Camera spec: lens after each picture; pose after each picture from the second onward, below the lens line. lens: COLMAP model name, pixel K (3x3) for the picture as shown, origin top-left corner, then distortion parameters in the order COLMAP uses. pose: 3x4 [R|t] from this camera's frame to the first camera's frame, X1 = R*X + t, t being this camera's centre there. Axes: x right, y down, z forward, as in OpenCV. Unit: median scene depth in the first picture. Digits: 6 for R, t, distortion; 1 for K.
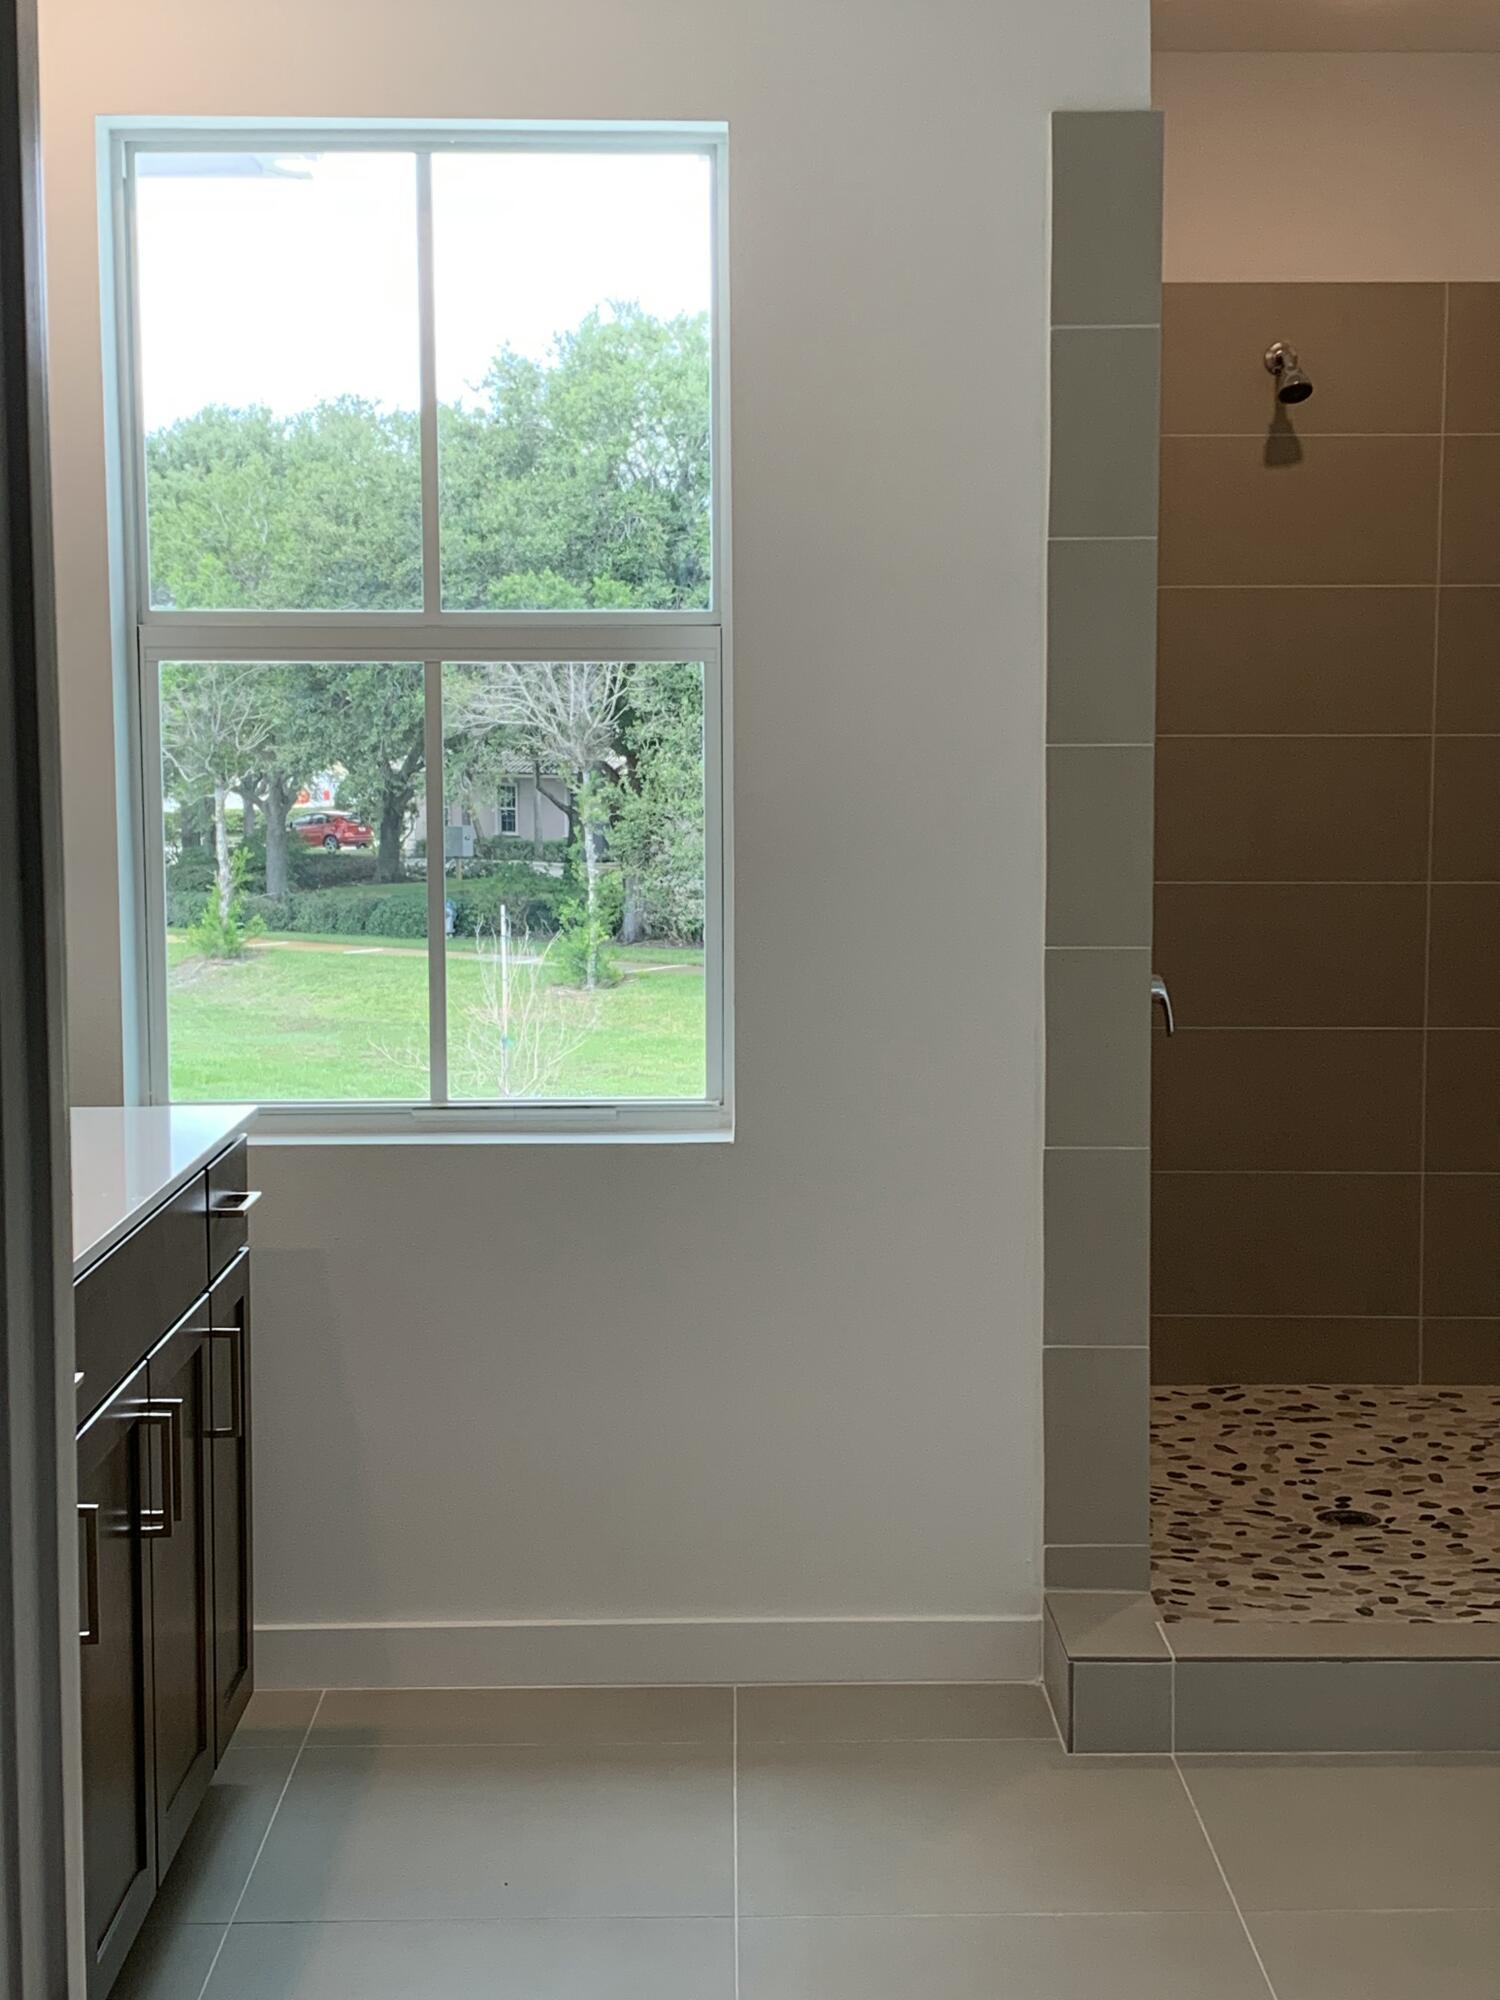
lens RADIAL K [[2971.6, 0, 750.0], [0, 2971.6, 1000.0], [0, 0, 1]] dist [0.160907, -0.504451]
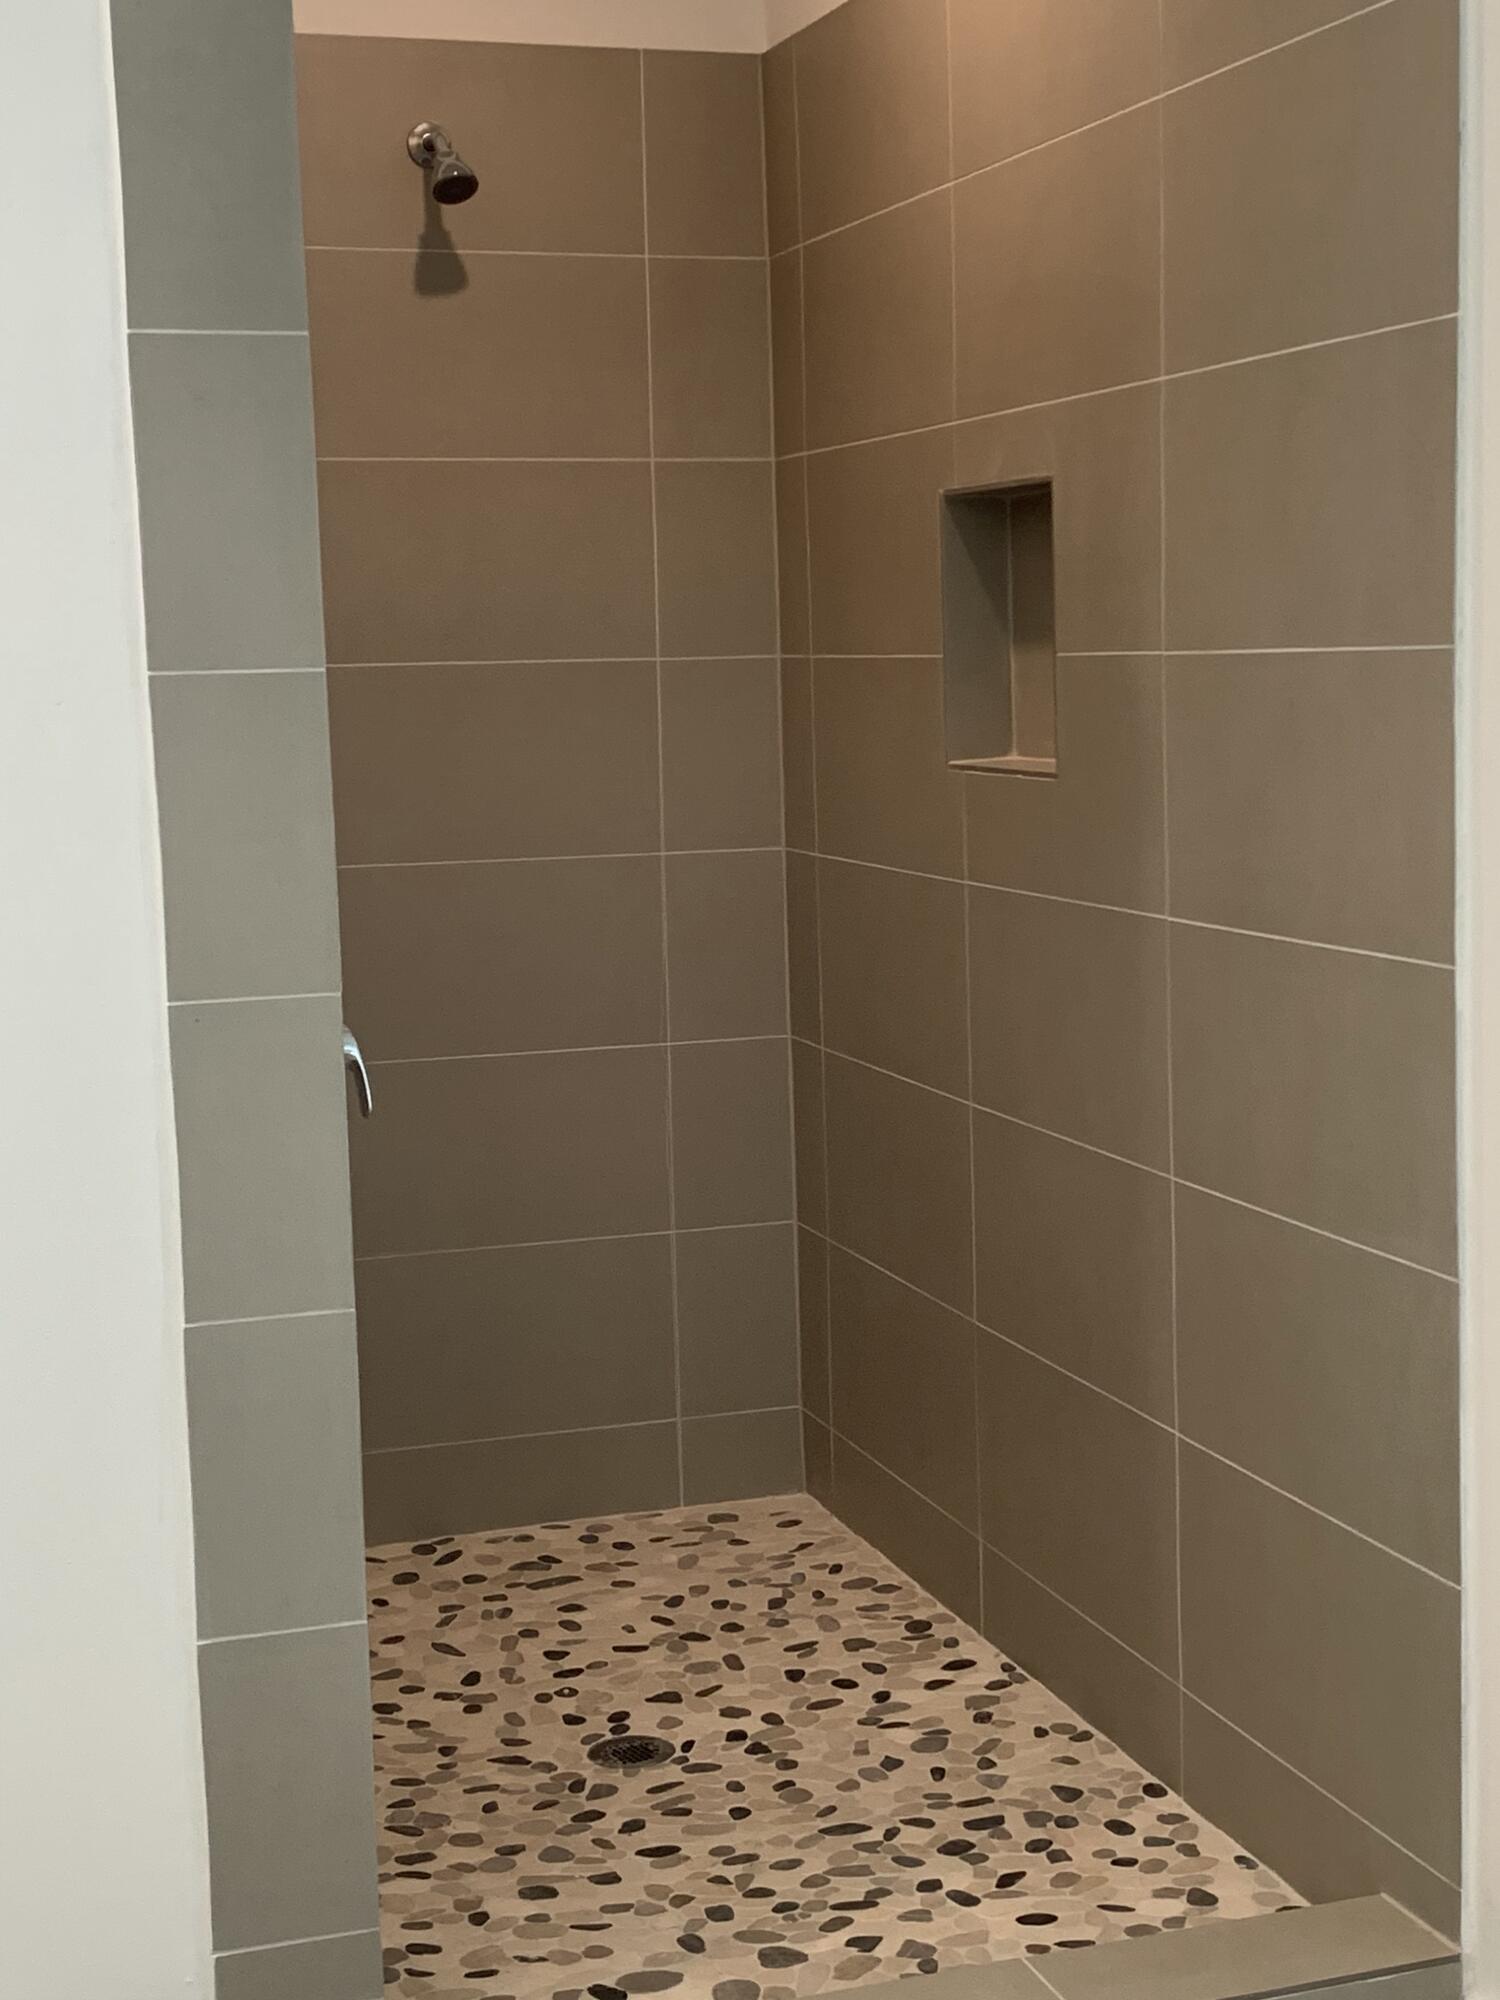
lens RADIAL K [[2971.6, 0, 750.0], [0, 2971.6, 1000.0], [0, 0, 1]] dist [0.160907, -0.504451]
pose [[0.954239, -0.057508, 0.293463, 0.027227], [0.052391, 0.998307, 0.025277, -0.021899], [-0.294420, -0.008745, 0.955636, 0.307873]]
